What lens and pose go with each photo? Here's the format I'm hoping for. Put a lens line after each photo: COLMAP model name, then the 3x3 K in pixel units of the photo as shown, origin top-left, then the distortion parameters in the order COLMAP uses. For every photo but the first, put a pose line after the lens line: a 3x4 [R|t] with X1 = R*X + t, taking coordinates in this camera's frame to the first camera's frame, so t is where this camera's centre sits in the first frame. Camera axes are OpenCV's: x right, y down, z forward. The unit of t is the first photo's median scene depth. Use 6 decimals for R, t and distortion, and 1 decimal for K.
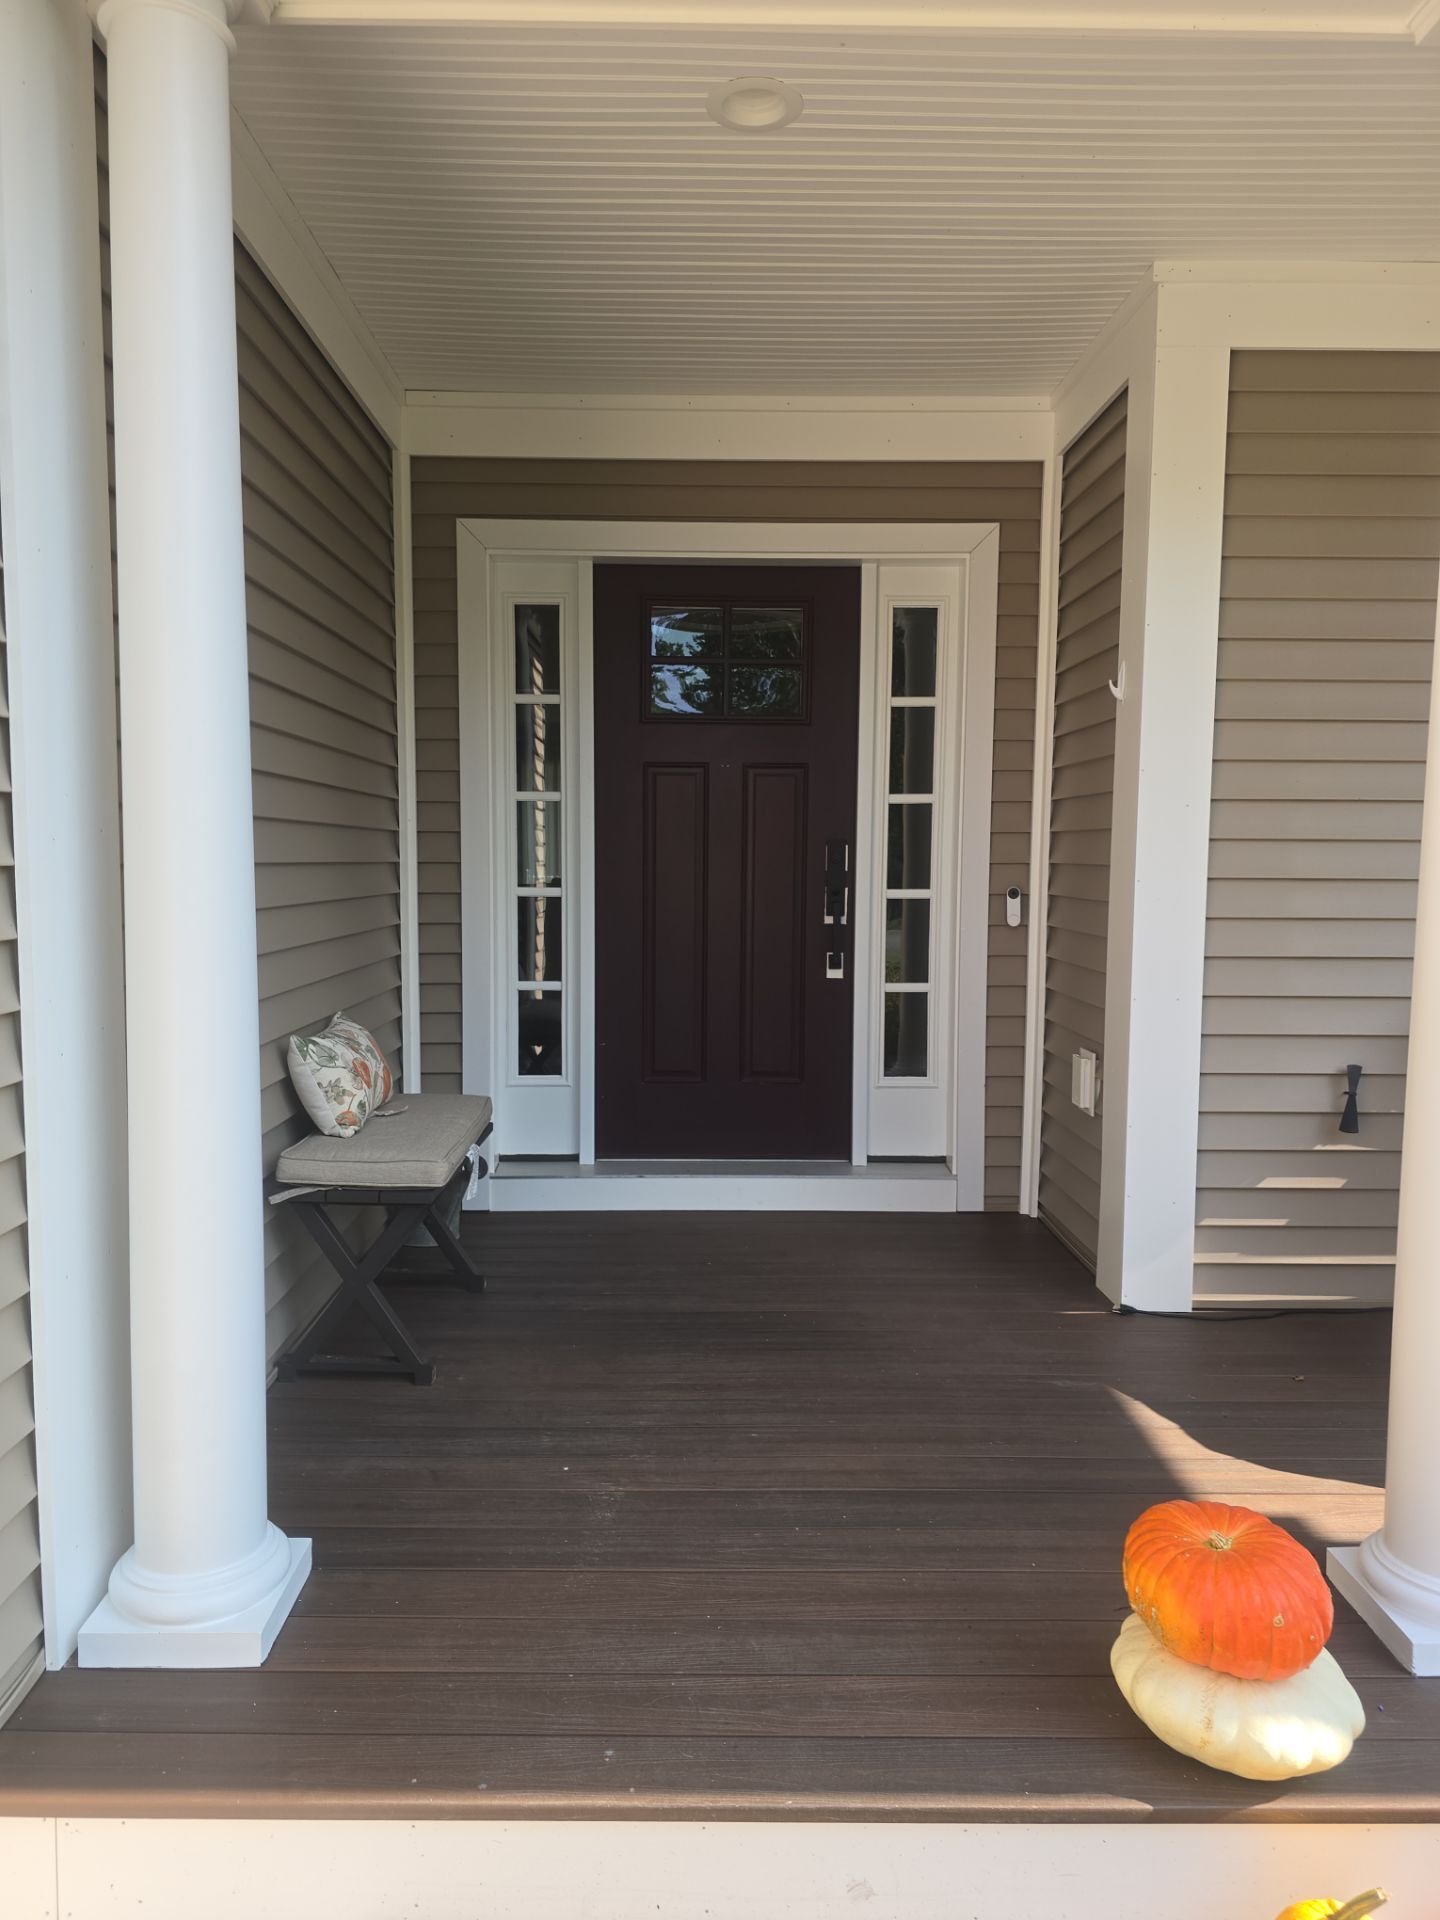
lens RADIAL K [[1292.9, 0, 712.3], [0, 1292.9, 961.6], [0, 0, 1]] dist [0.000304, -0.010244]
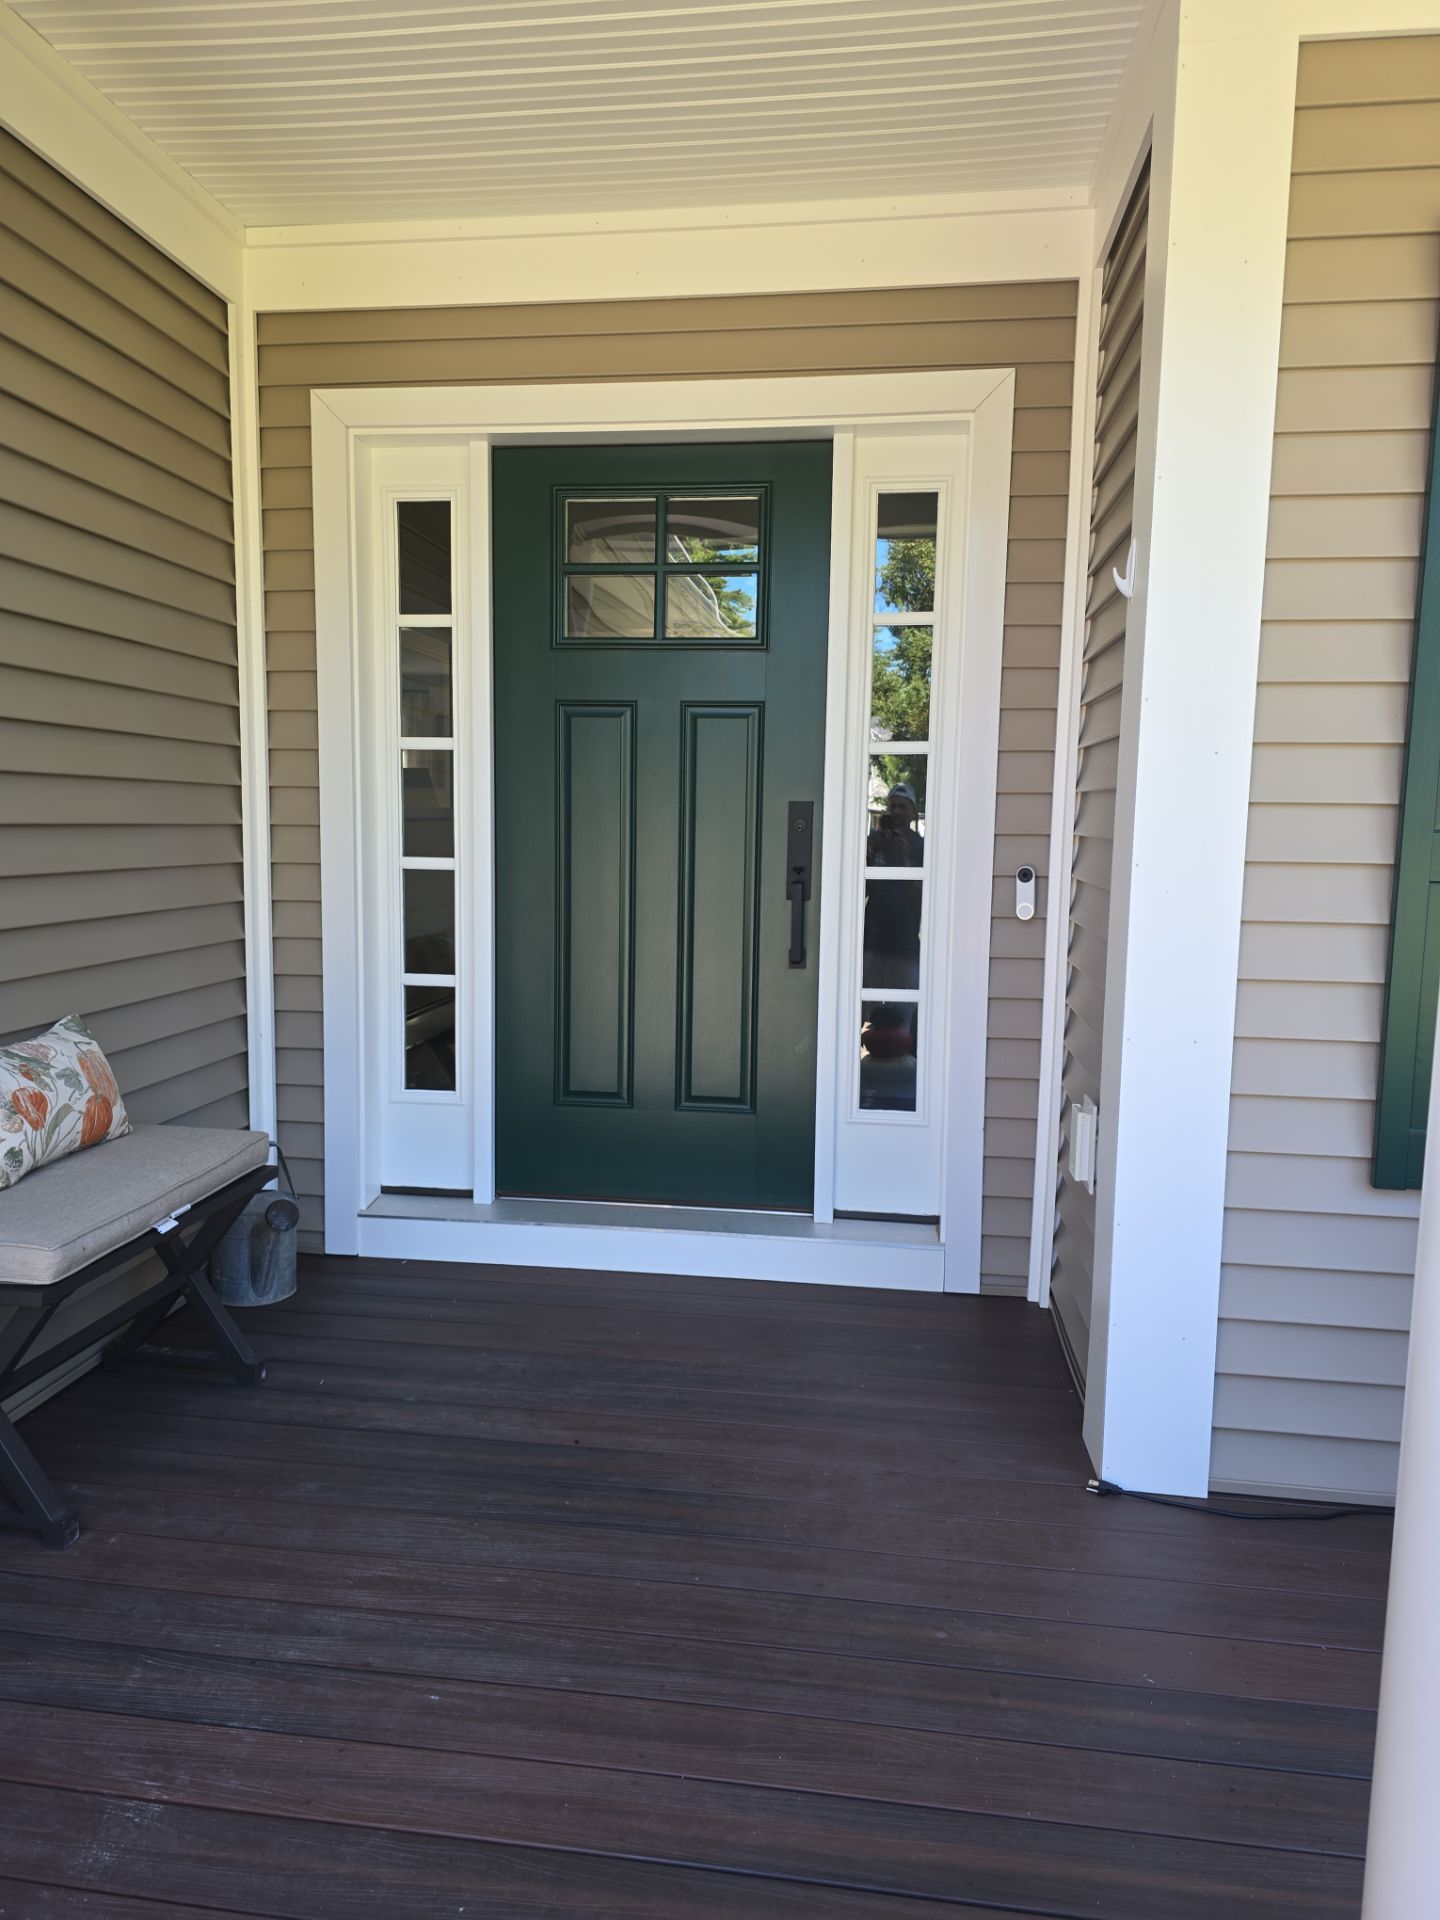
lens RADIAL K [[1292.9, 0, 721.0], [0, 1292.9, 961.6], [0, 0, 1]] dist [0.000304, -0.010244]
pose [[0.989349, 0.024799, -0.143435, 0.166800], [-0.020733, 0.999342, 0.029770, -0.021256], [0.144078, -0.026479, 0.989212, 0.237957]]
